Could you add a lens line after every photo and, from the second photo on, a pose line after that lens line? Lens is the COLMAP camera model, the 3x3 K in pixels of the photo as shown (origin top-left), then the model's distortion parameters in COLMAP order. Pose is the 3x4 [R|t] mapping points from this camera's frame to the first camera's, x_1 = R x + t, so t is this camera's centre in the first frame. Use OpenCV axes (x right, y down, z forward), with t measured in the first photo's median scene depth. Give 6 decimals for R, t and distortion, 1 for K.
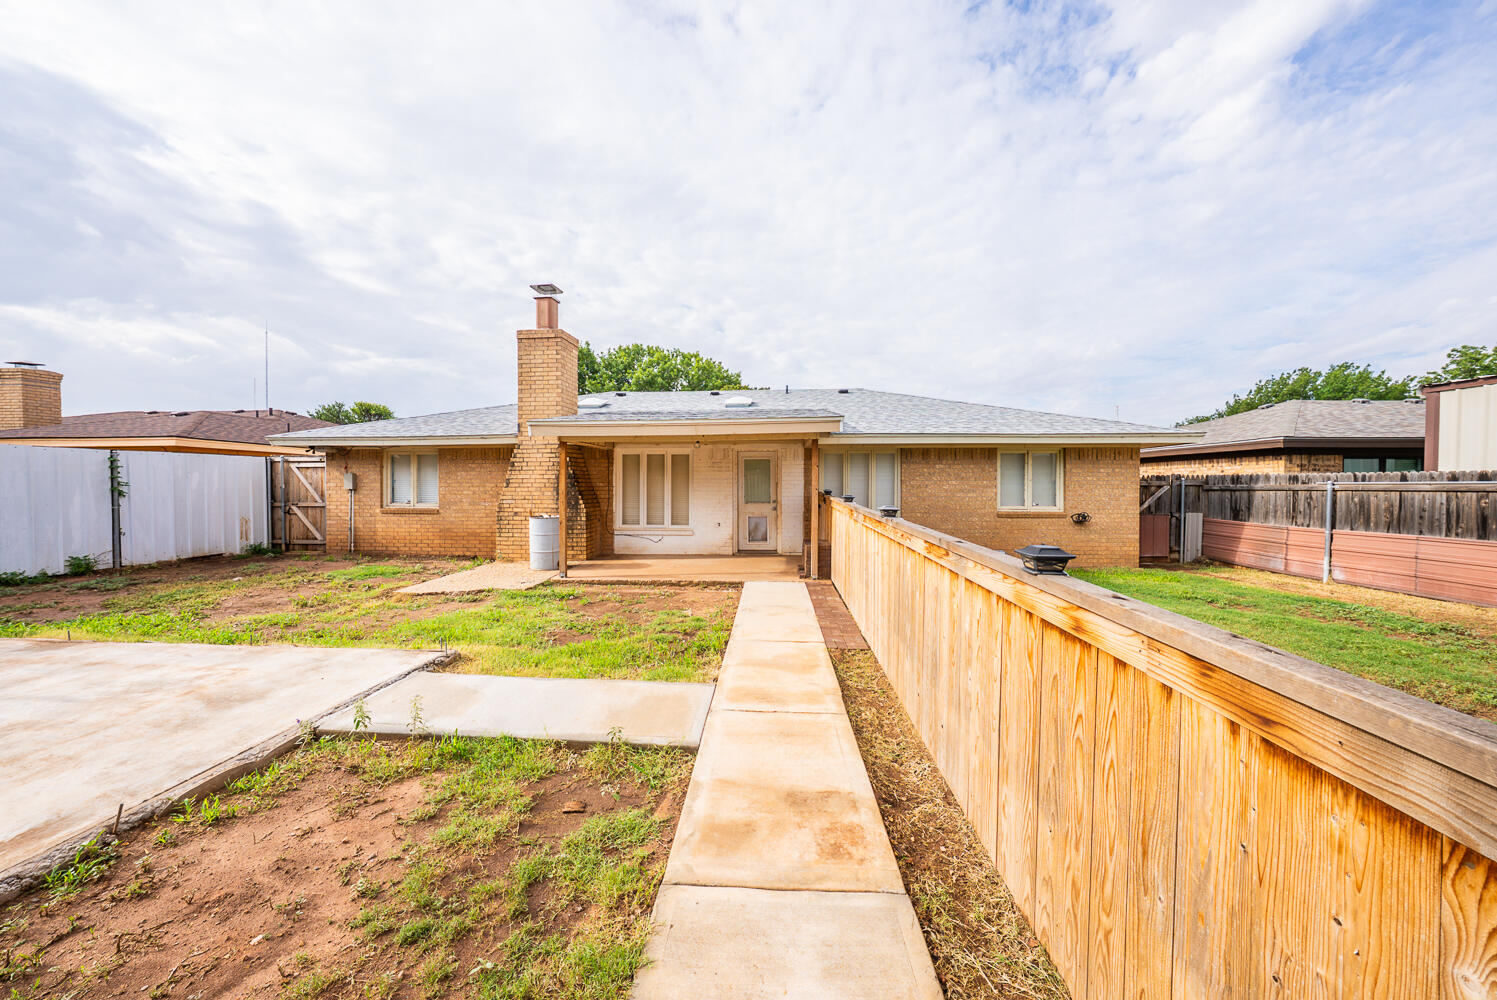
lens RADIAL K [[517.5, 0, 747.5], [0, 517.5, 494.2], [0, 0, 1]] dist [-0.019173, 0.002243]
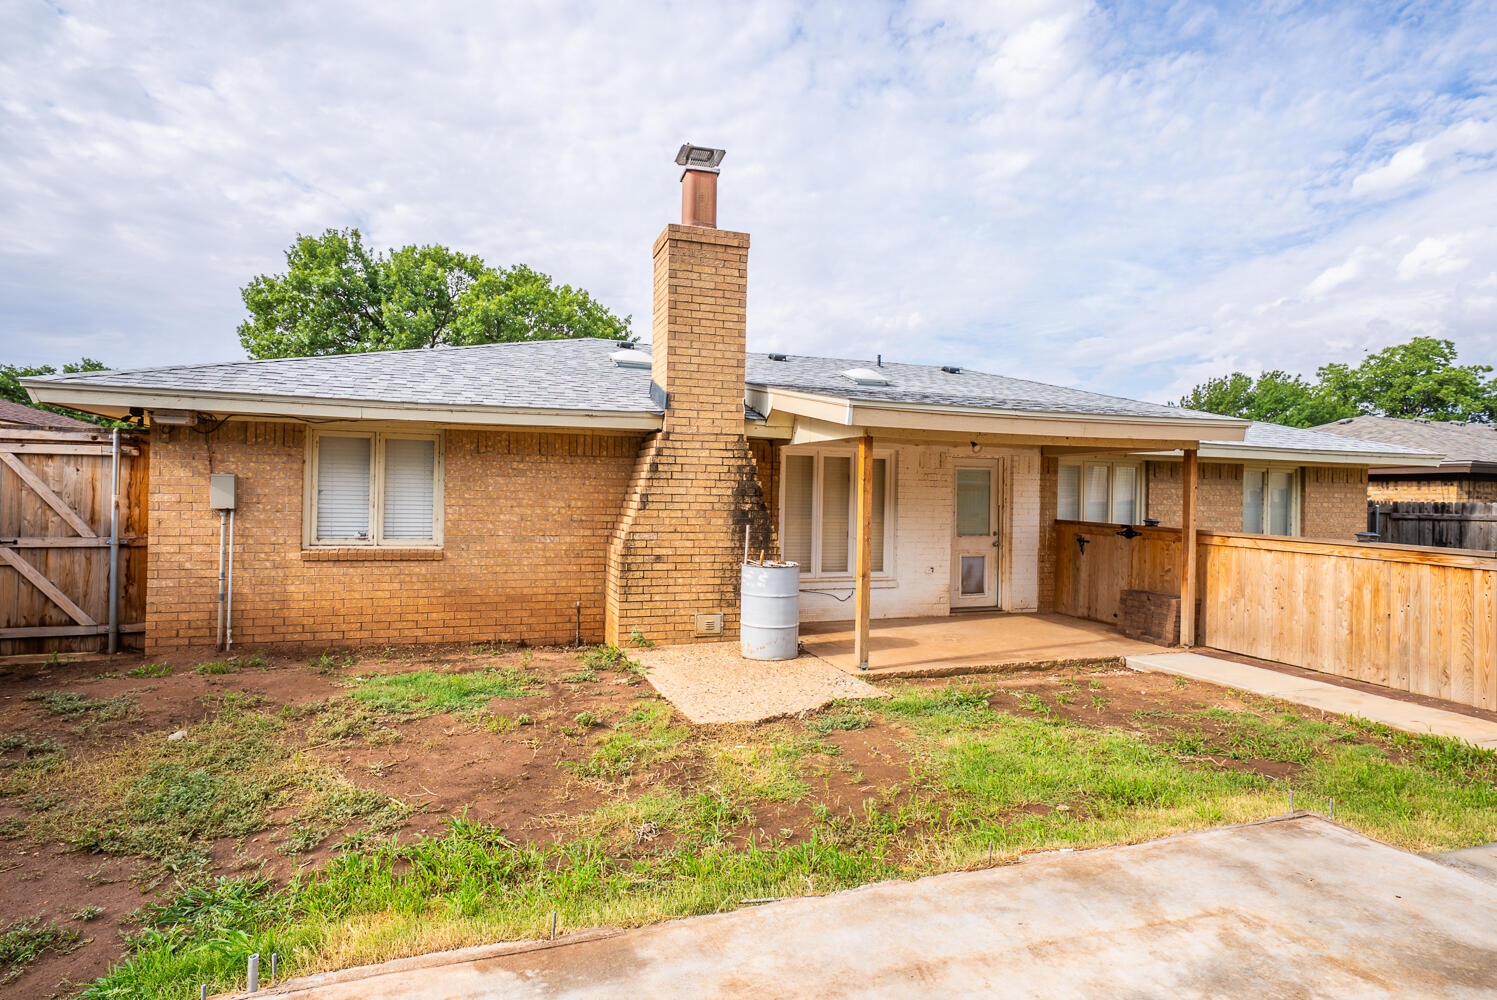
lens RADIAL K [[795.2, 0, 747.5], [0, 795.2, 500.7], [0, 0, 1]] dist [0.016034, -0.000140]
pose [[0.920992, 0.012929, 0.389367, -0.644229], [-0.008876, 0.999886, -0.012206, -0.012783], [-0.389480, 0.007785, 0.921002, 0.176046]]
